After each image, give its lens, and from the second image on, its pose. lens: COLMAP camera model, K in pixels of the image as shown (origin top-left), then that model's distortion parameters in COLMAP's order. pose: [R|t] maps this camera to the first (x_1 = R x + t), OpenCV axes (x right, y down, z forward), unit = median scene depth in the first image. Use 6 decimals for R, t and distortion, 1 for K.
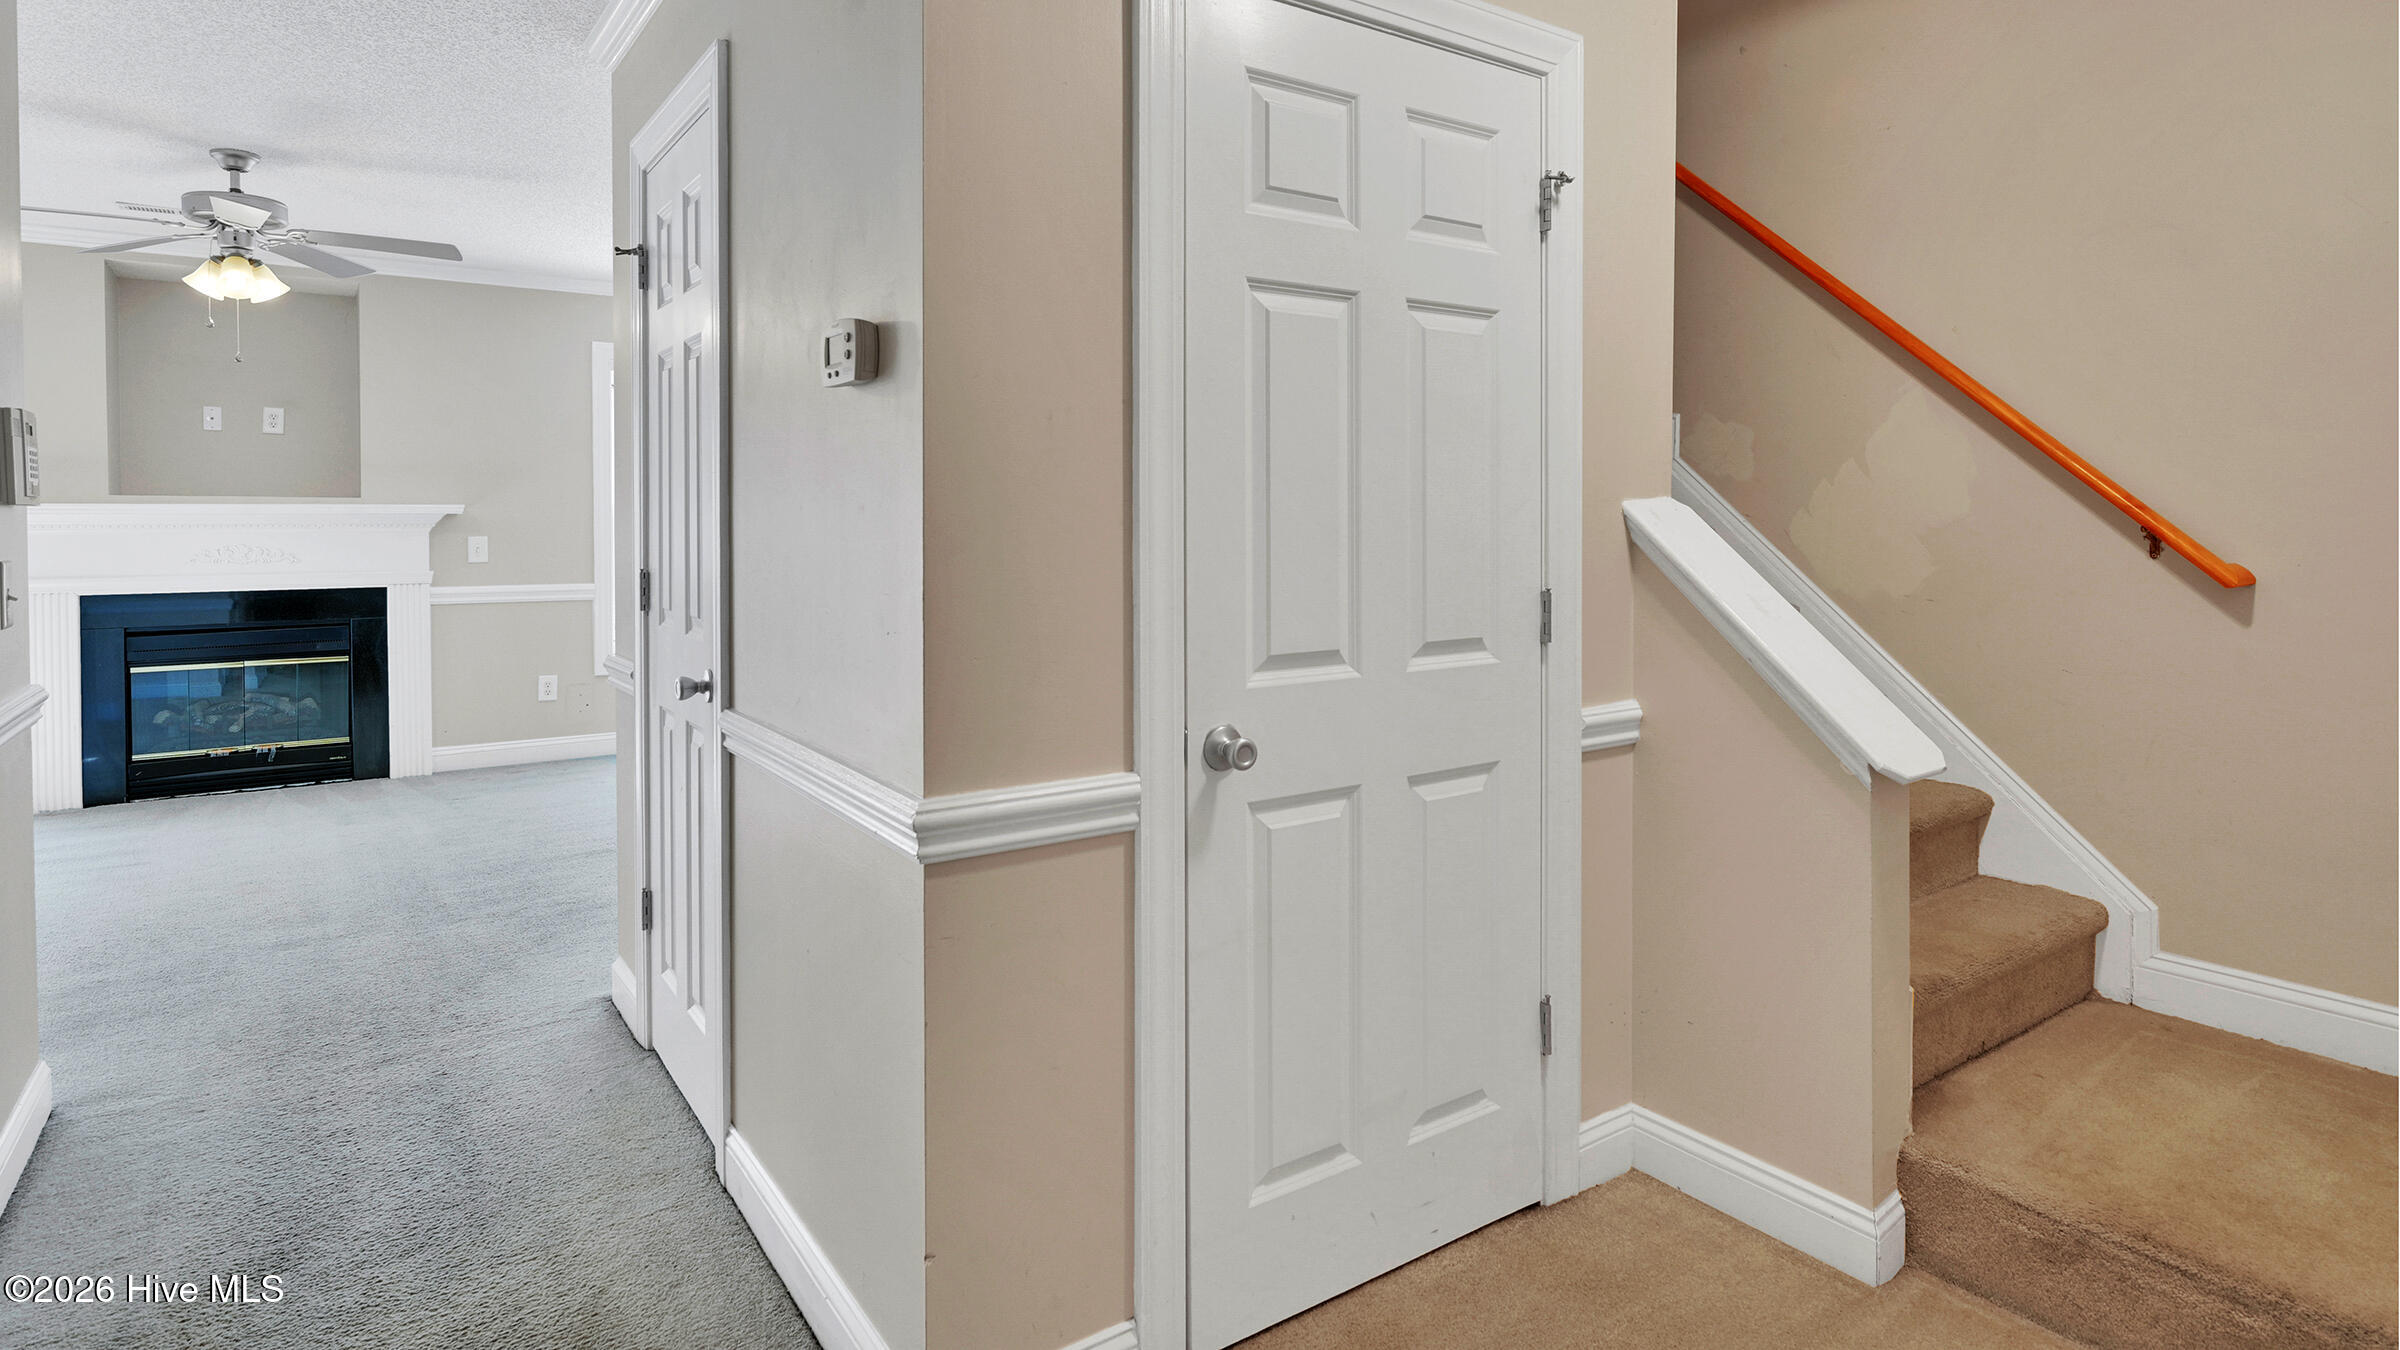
lens RADIAL K [[1223.0, 0, 1201.9], [0, 1223.0, 538.8], [0, 0, 1]] dist [0.002559, -0.001160]
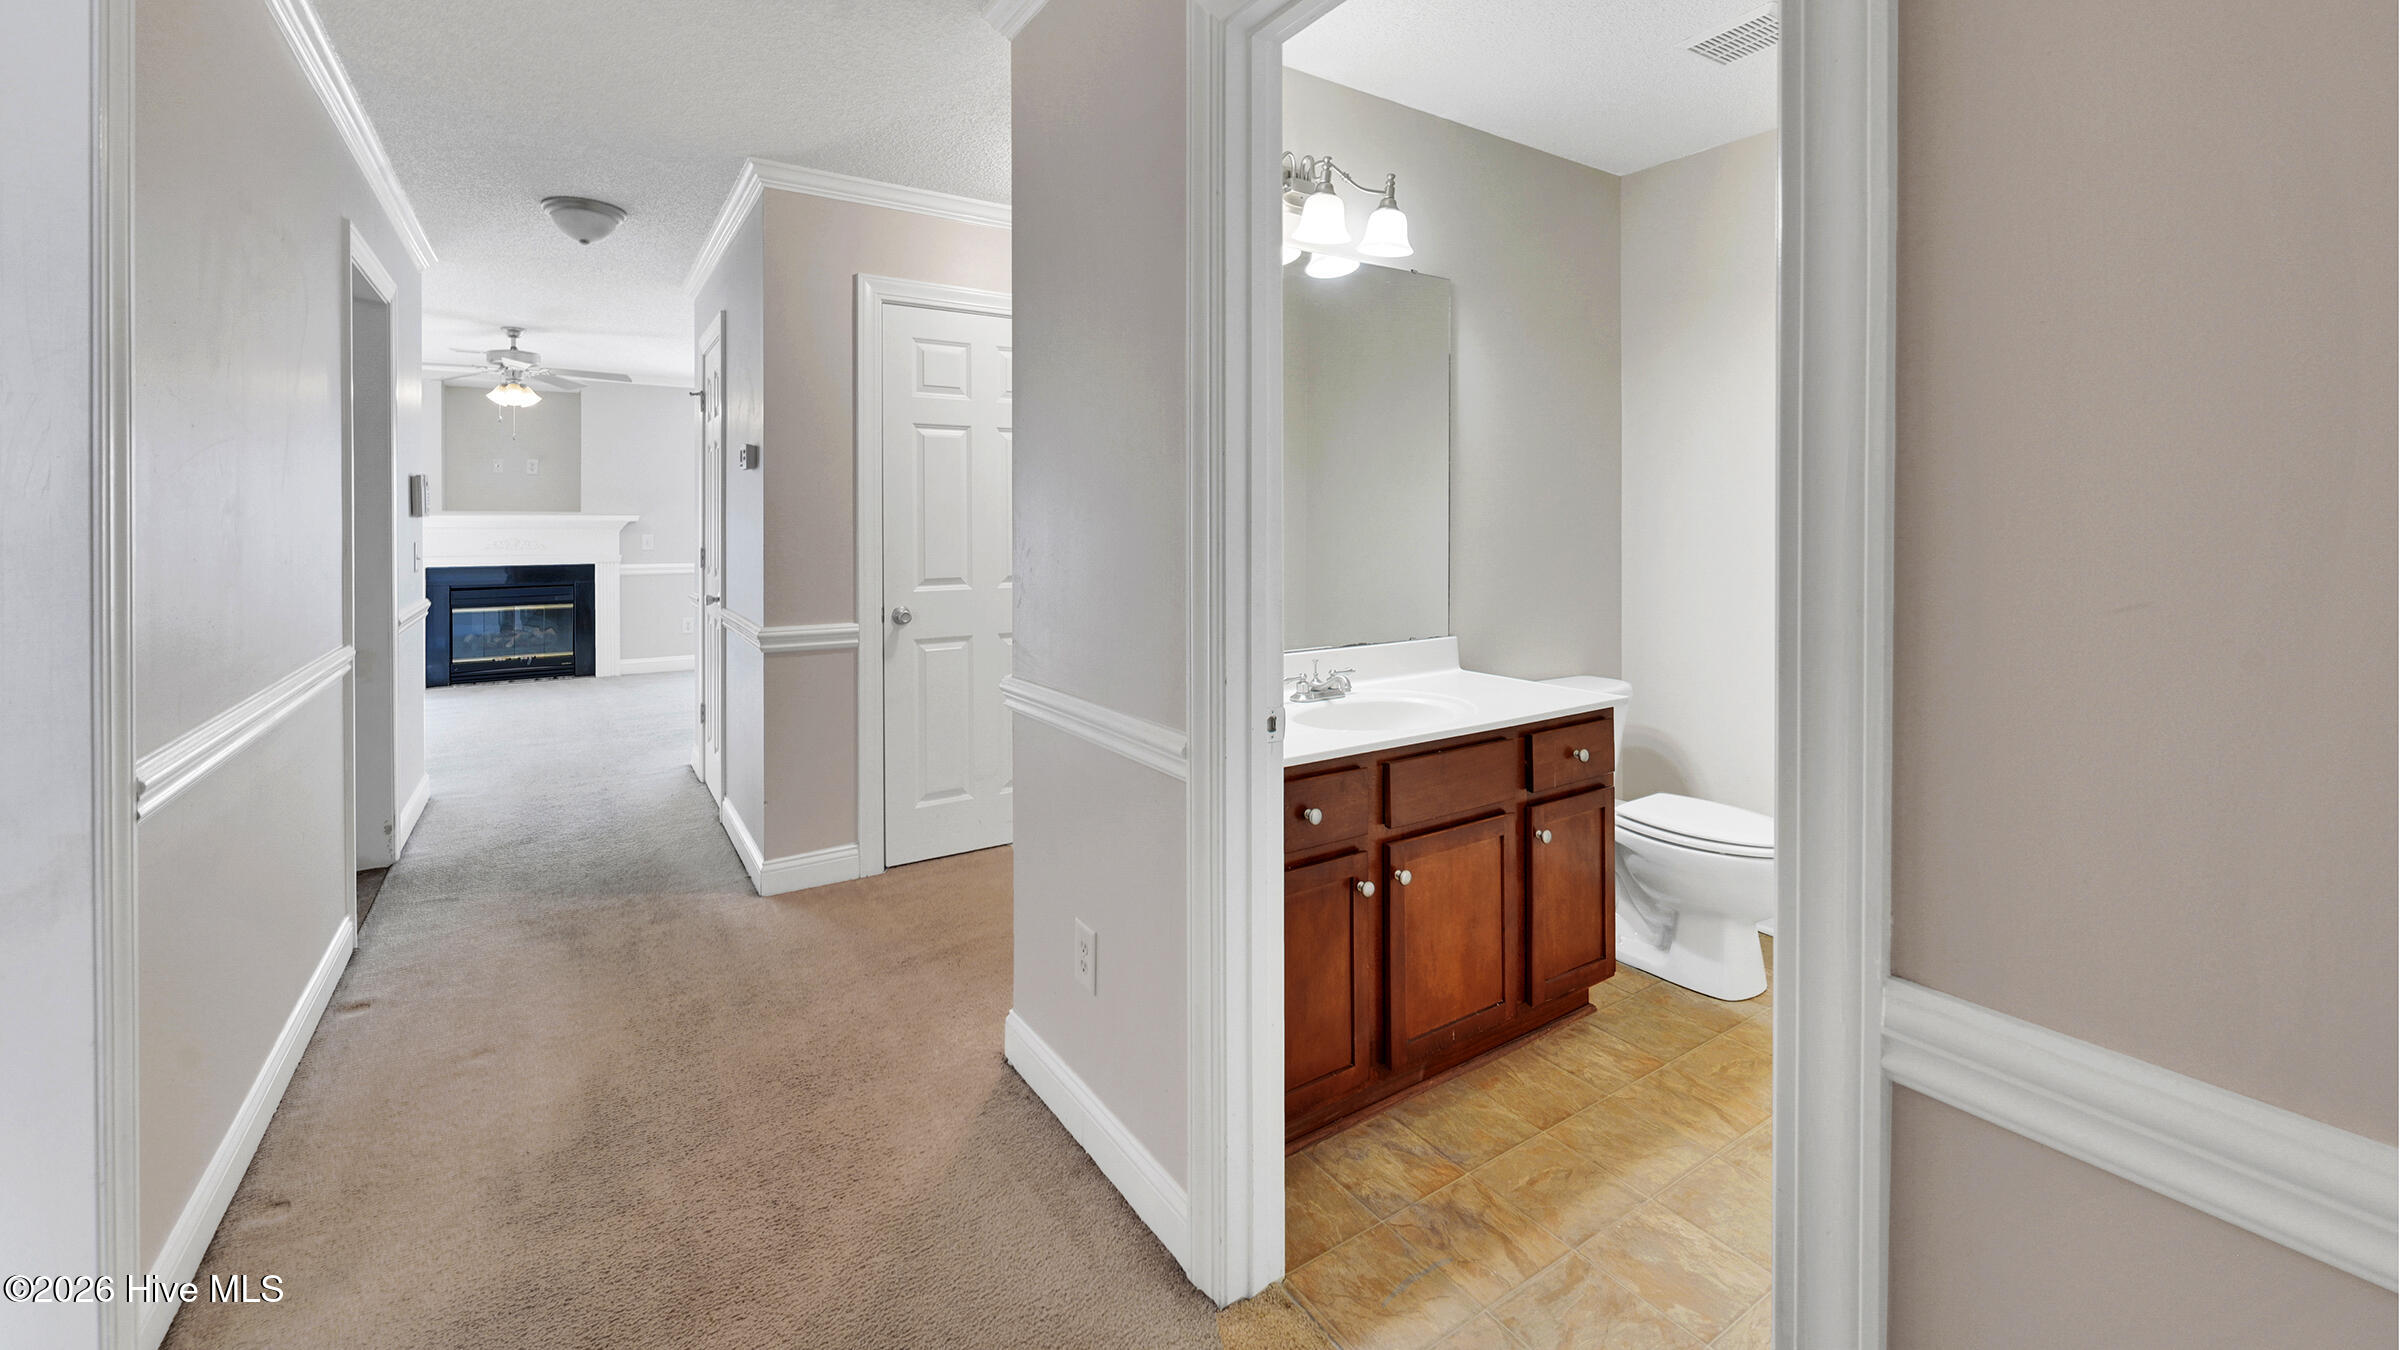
lens RADIAL K [[951.5, 0, 1172.6], [0, 951.5, 523.4], [0, 0, 1]] dist [-0.007838, 0.002730]
pose [[0.998452, -0.001696, -0.055599, 0.283197], [0.000725, 0.999847, -0.017488, 0.008650], [0.055620, 0.017420, 0.998300, -0.369237]]
